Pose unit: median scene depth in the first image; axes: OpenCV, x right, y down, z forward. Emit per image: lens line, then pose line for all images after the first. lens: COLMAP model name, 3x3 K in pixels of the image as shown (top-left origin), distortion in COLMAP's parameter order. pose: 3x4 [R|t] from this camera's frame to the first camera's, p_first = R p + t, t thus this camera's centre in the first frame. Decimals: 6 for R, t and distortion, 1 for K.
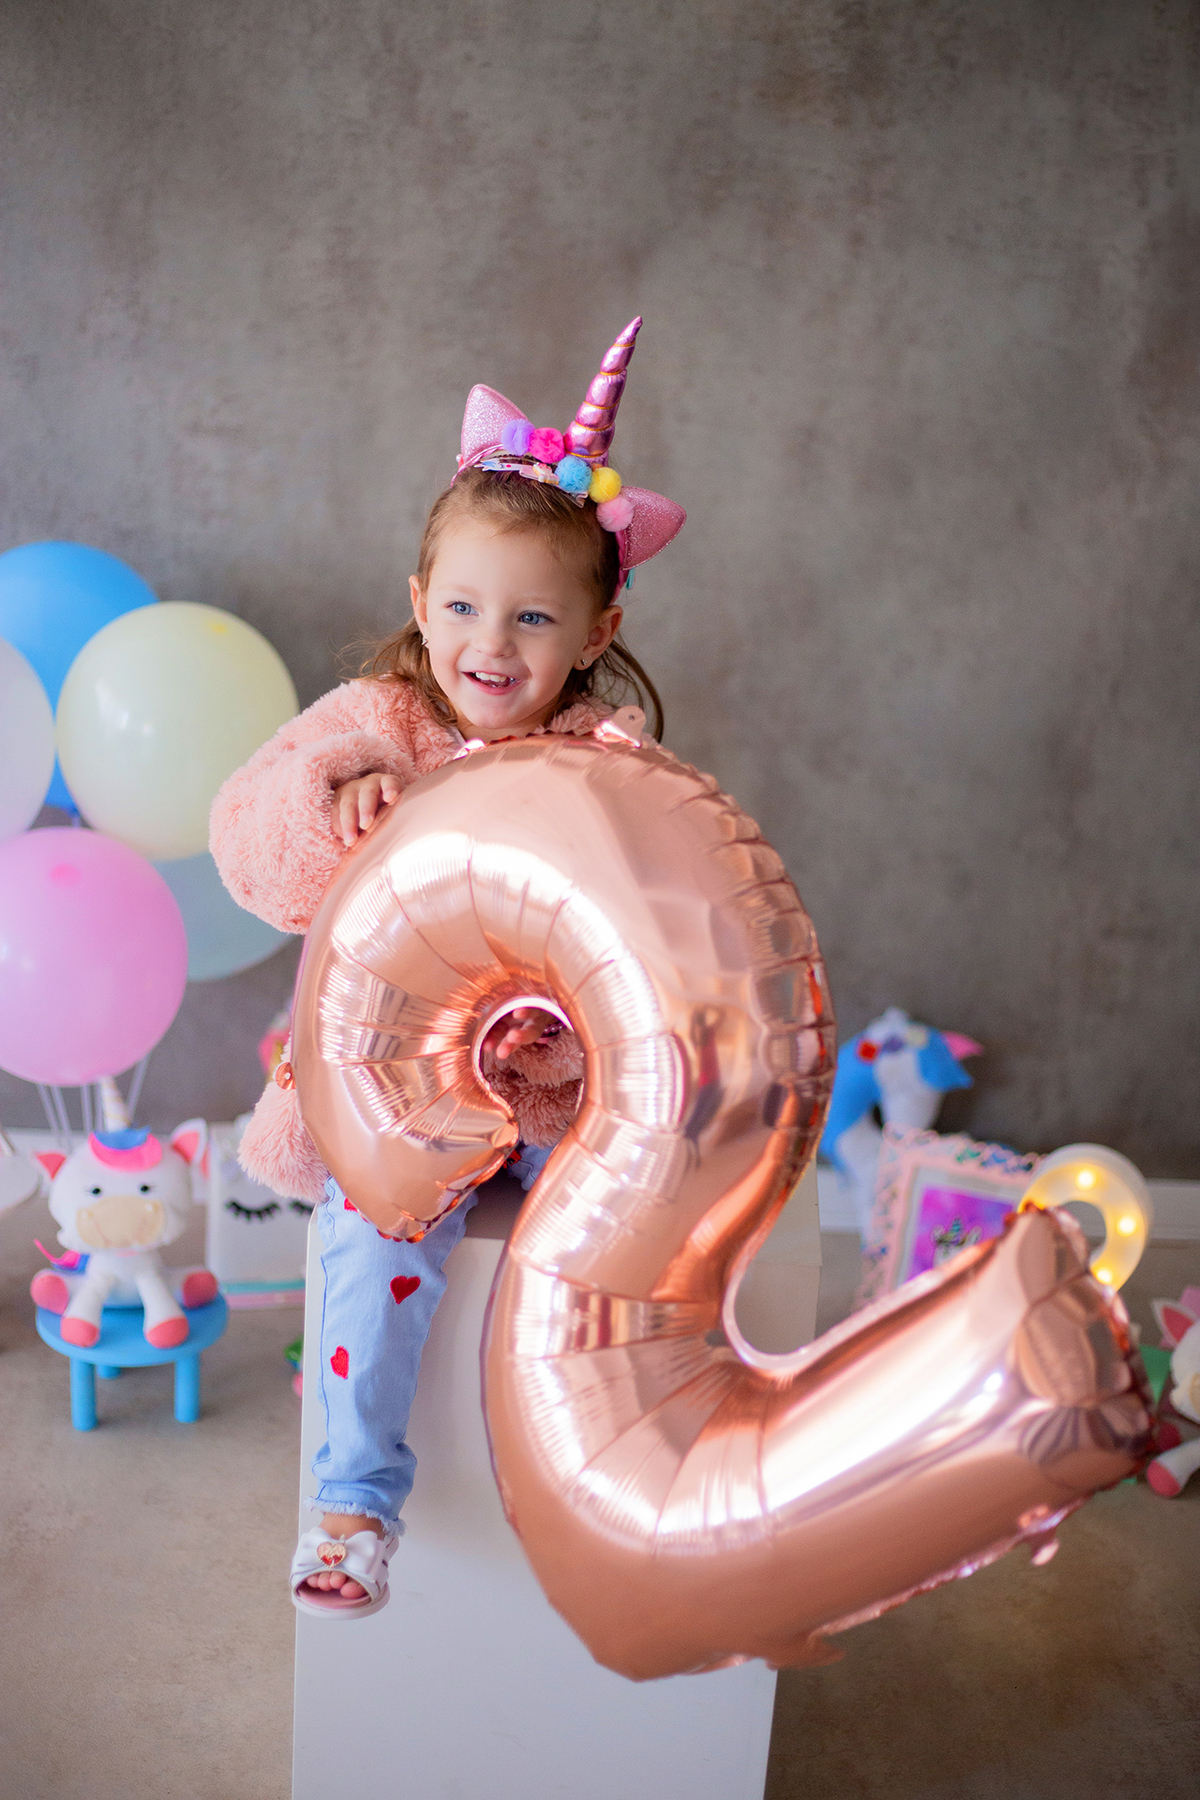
lens RADIAL K [[2667.4, 0, 609.0], [0, 2667.4, 909.4], [0, 0, 1]] dist [-0.101364, -0.071649]
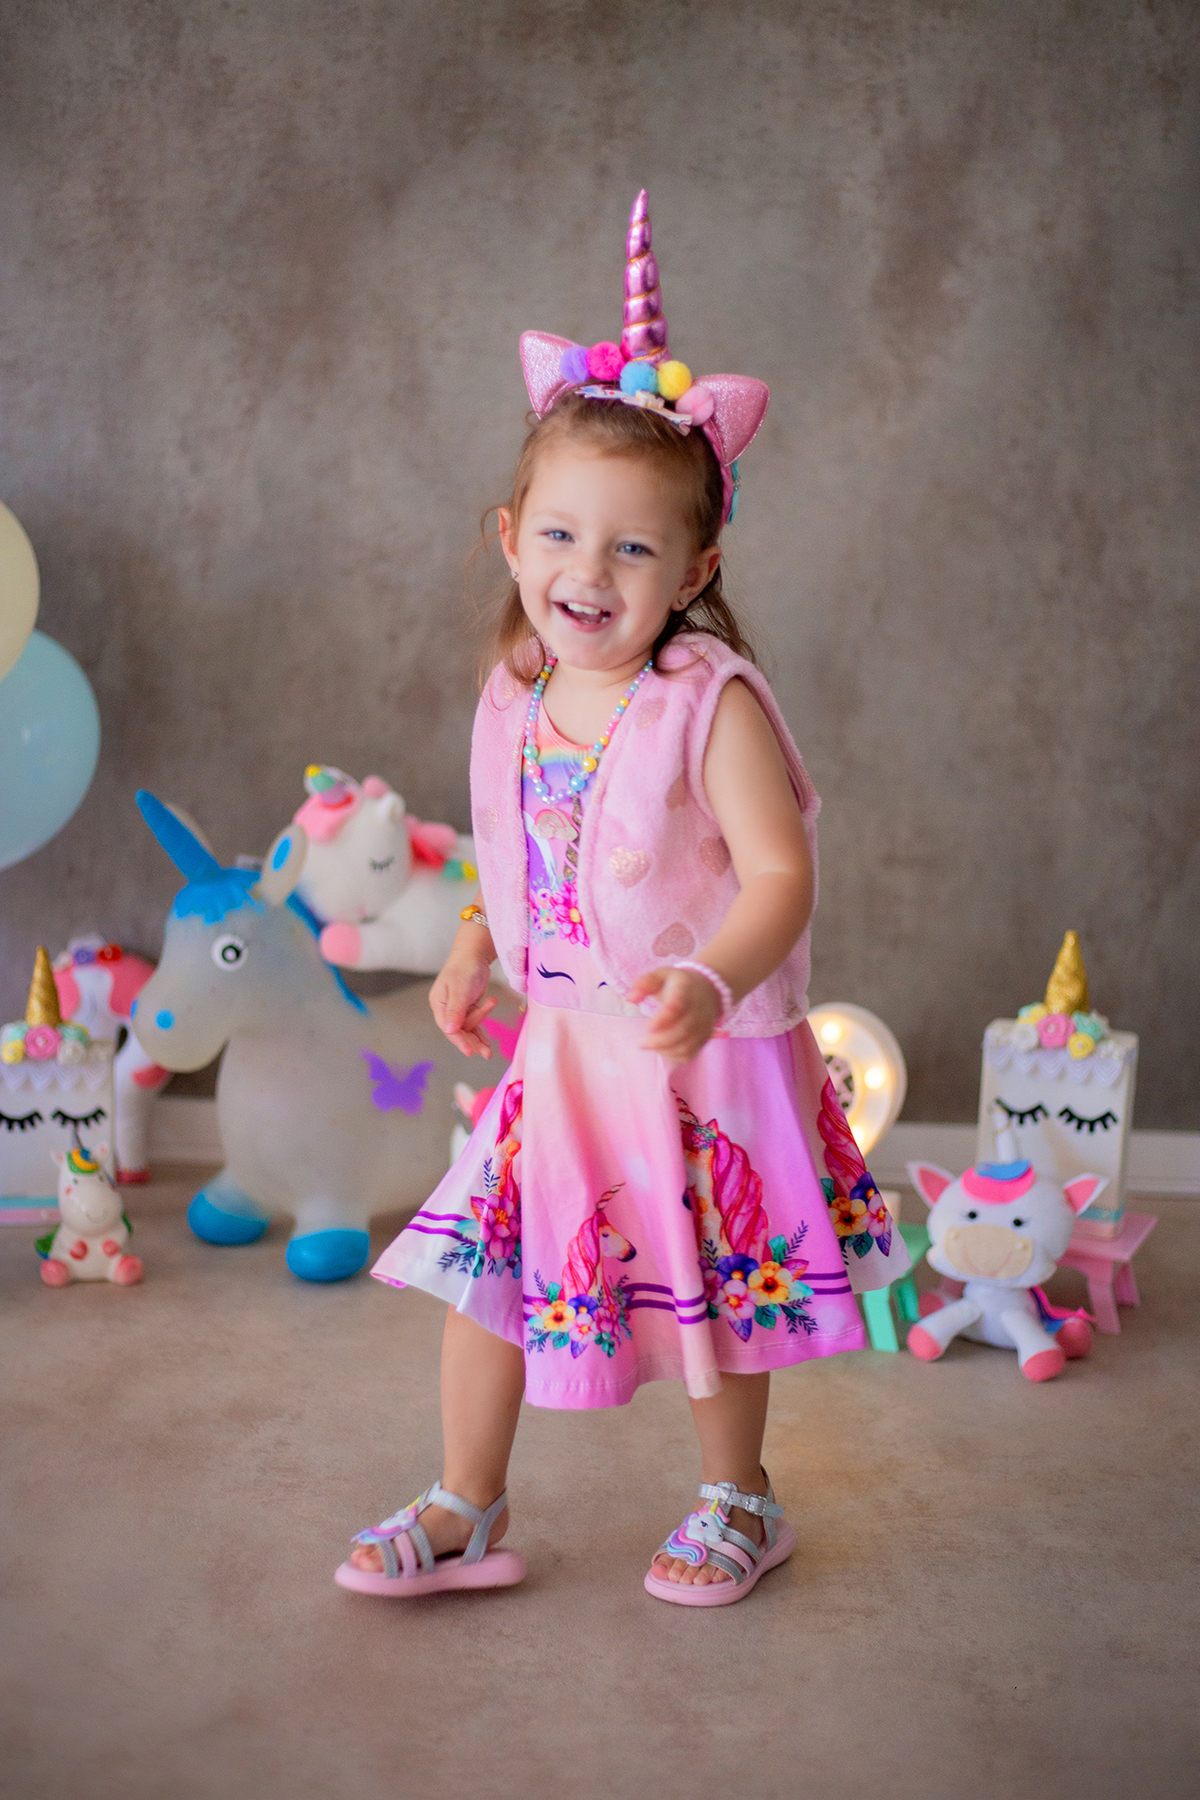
lens RADIAL K [[2651.5, 0, 599.1], [0, 2651.5, 913.1], [0, 0, 1]] dist [-0.100239, -0.056322]
pose [[0.999746, -0.018980, -0.012132, 0.100530], [0.016992, 0.988984, -0.147043, 0.190628], [0.014789, 0.146799, 0.989056, 0.017080]]
